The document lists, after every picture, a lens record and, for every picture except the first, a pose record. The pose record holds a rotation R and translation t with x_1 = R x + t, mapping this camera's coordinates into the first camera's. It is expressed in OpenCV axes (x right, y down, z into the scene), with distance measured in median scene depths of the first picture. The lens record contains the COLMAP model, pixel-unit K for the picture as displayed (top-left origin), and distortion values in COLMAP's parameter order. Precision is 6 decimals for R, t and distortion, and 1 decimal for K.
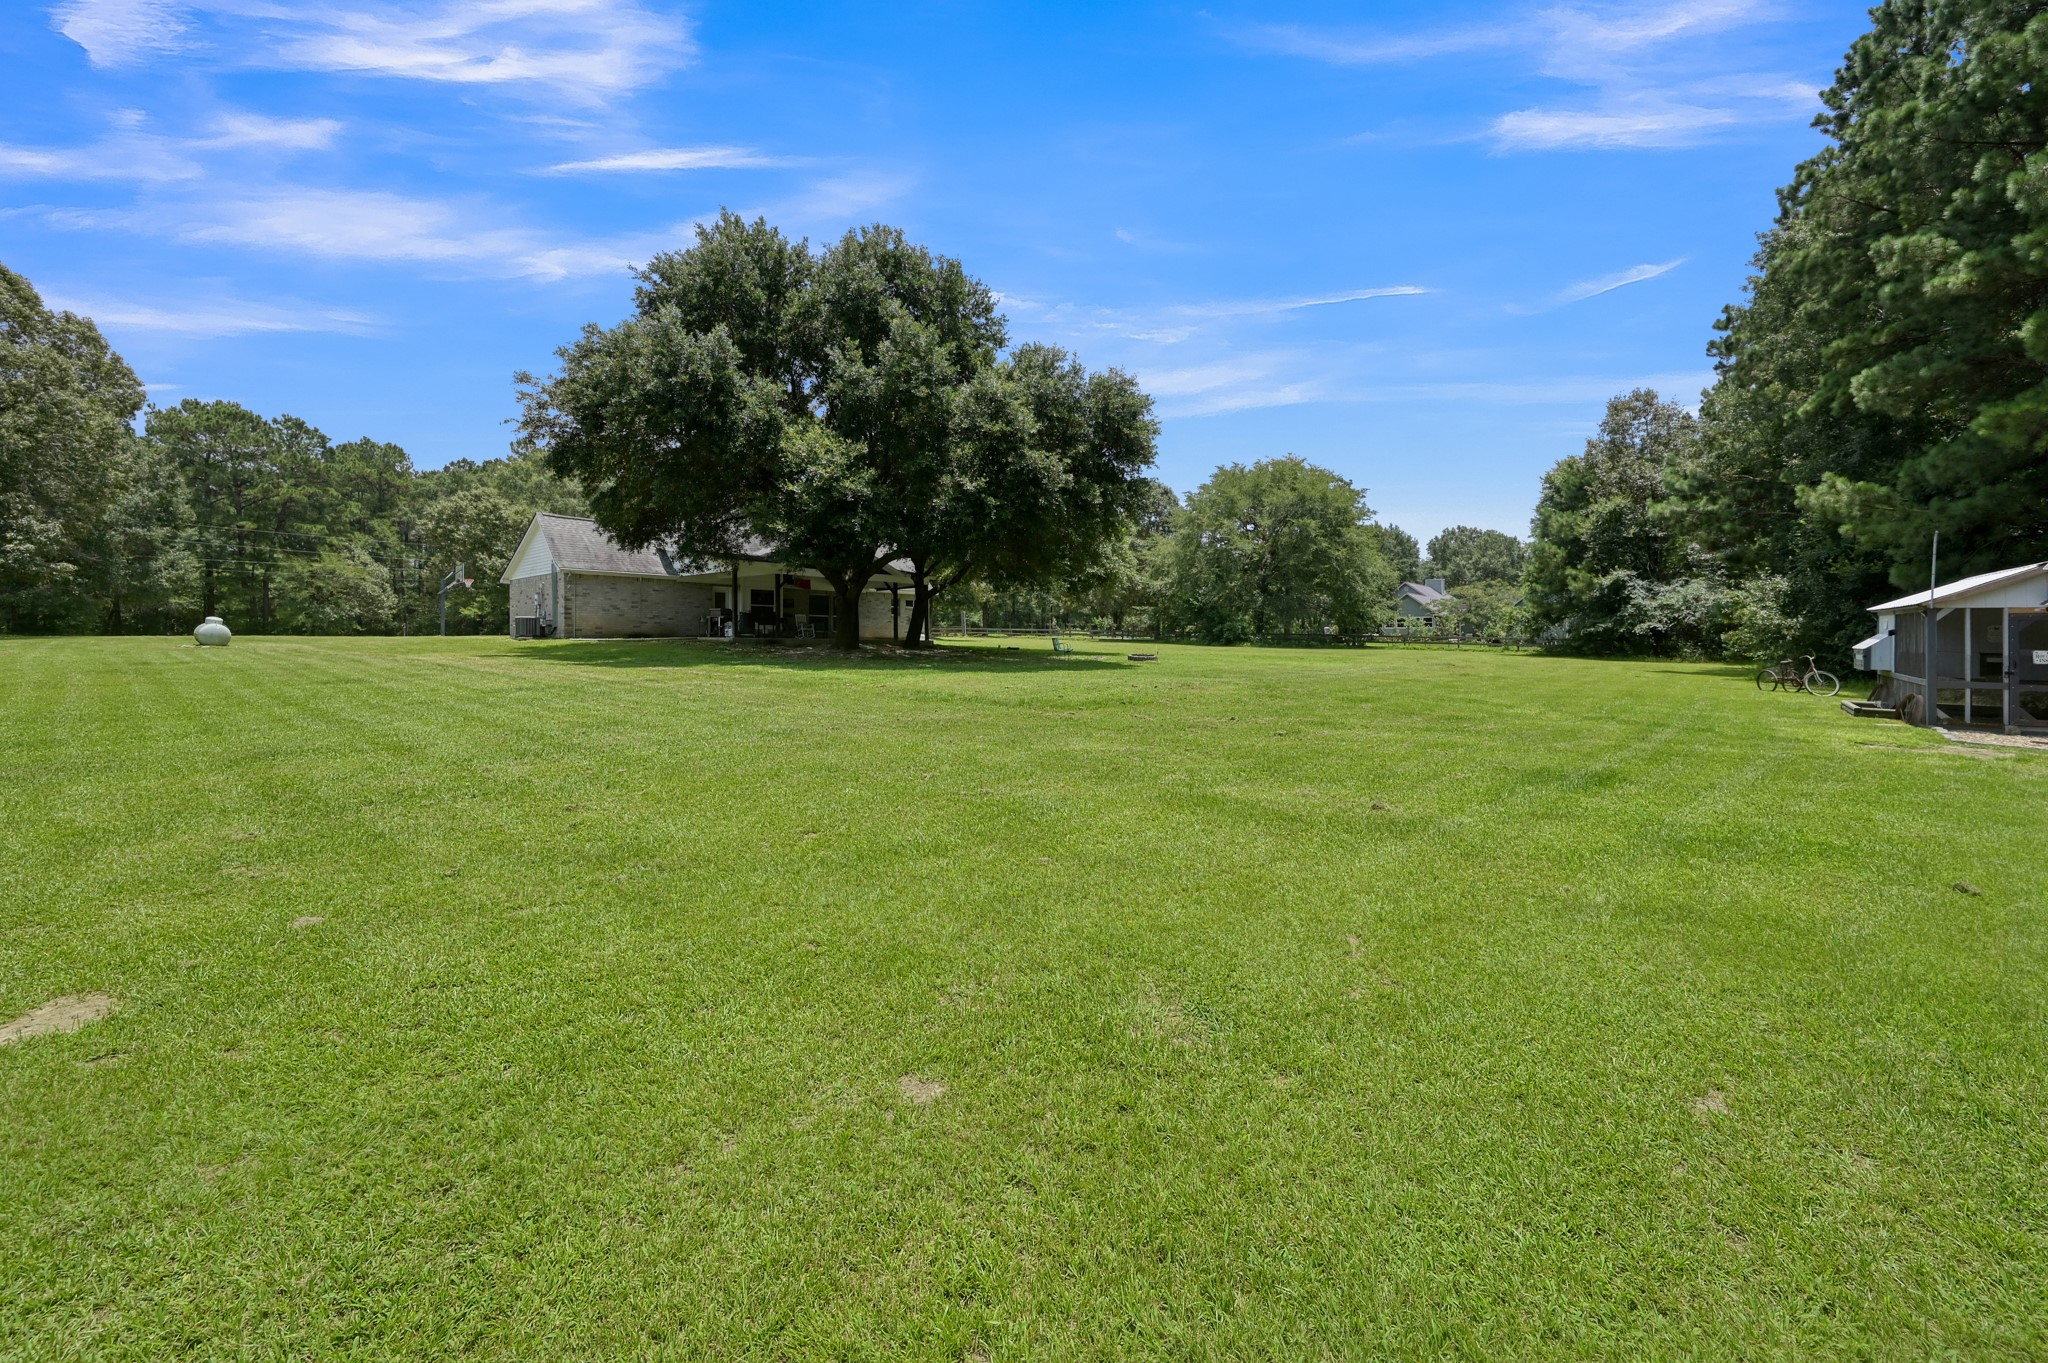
lens RADIAL K [[800.9, 0, 1020.8], [0, 800.9, 674.5], [0, 0, 1]] dist [-0.001073, -0.000268]
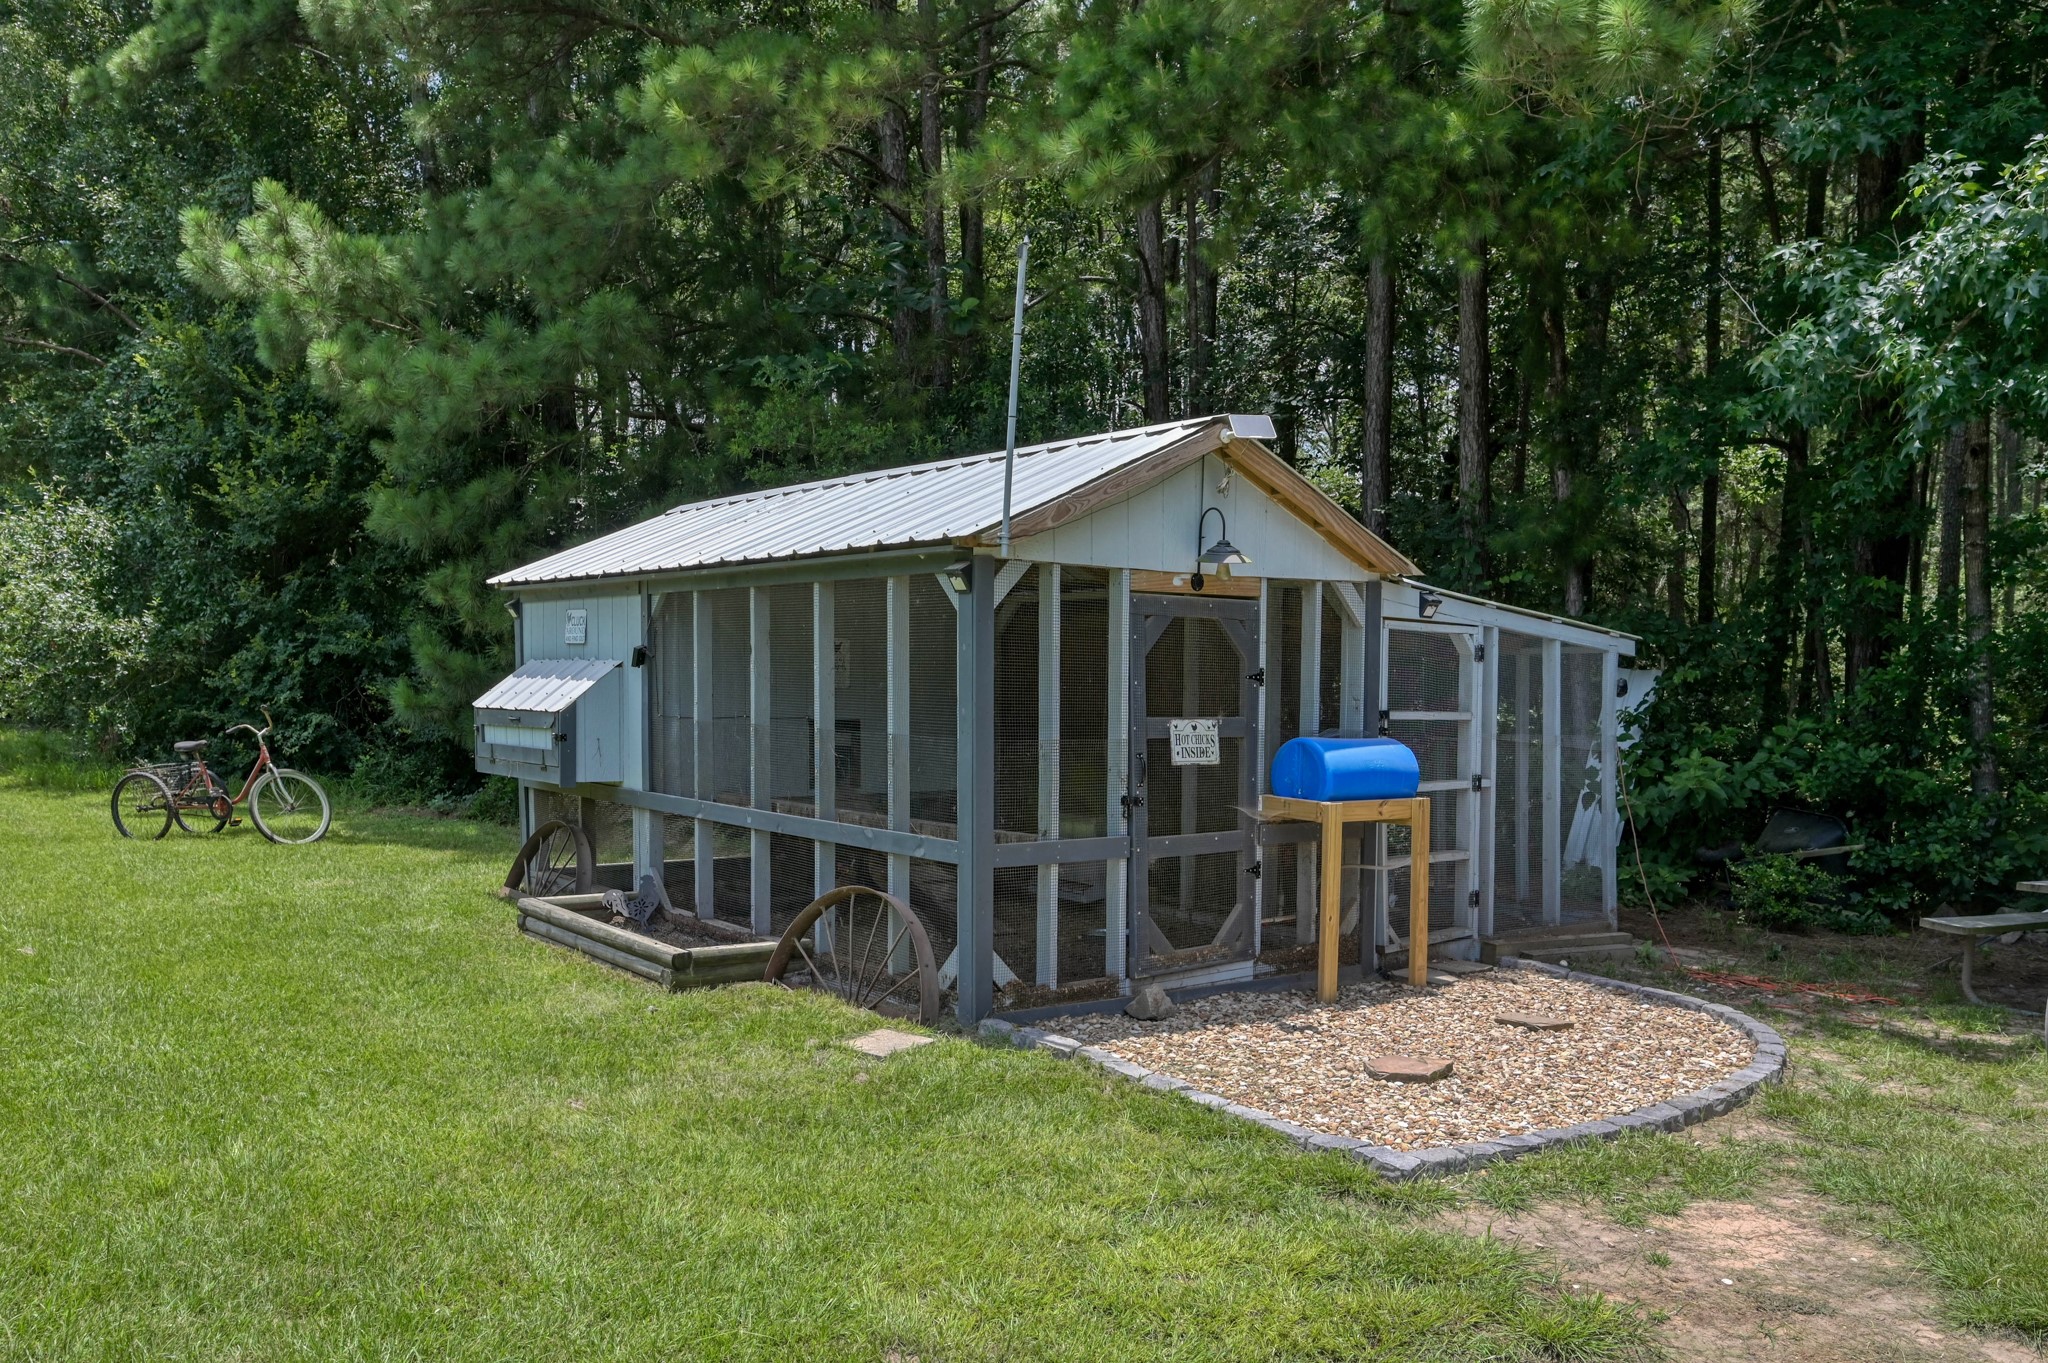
lens RADIAL K [[1508.0, 0, 1022.8], [0, 1508.0, 719.5], [0, 0, 1]] dist [0.002288, 0.002965]
pose [[0.182008, -0.028652, 0.982880, 0.415692], [0.039112, 0.998995, 0.021879, -0.025935], [-0.982519, 0.034460, 0.182946, 0.555017]]
